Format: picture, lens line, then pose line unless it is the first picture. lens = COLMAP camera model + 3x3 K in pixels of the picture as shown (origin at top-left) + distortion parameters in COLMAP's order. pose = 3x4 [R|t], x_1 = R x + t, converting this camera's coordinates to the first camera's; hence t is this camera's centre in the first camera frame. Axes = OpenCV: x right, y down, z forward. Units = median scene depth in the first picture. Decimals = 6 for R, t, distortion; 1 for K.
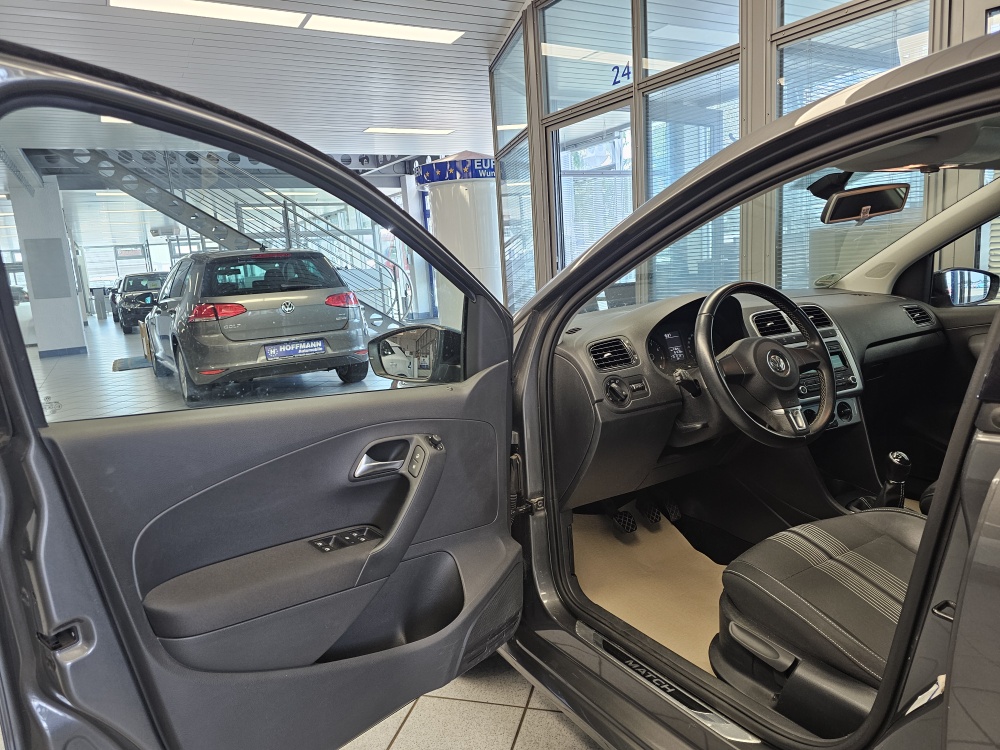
lens RADIAL K [[687.1, 0, 500.0], [0, 687.1, 375.0], [0, 0, 1]] dist [0.064440, -0.075996]
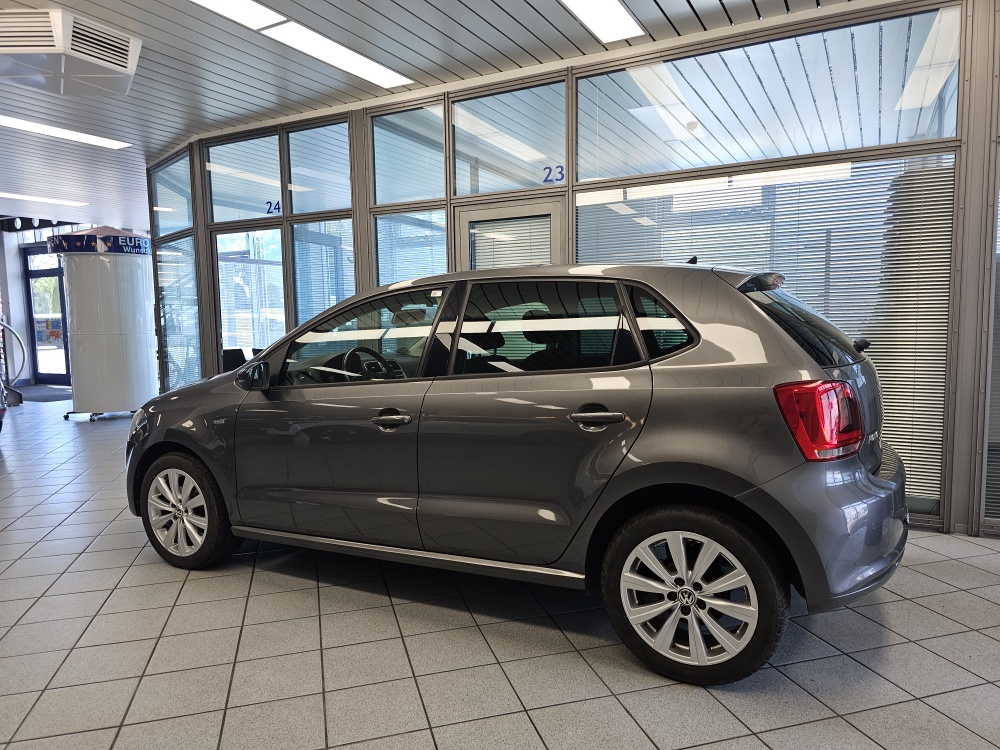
lens RADIAL K [[687.1, 0, 500.0], [0, 687.1, 375.0], [0, 0, 1]] dist [0.064440, -0.075996]
pose [[0.856417, 0.004940, 0.516262, -0.347607], [0.048531, 0.994756, -0.090026, 0.150373], [-0.513999, 0.102155, 0.851686, -0.937353]]
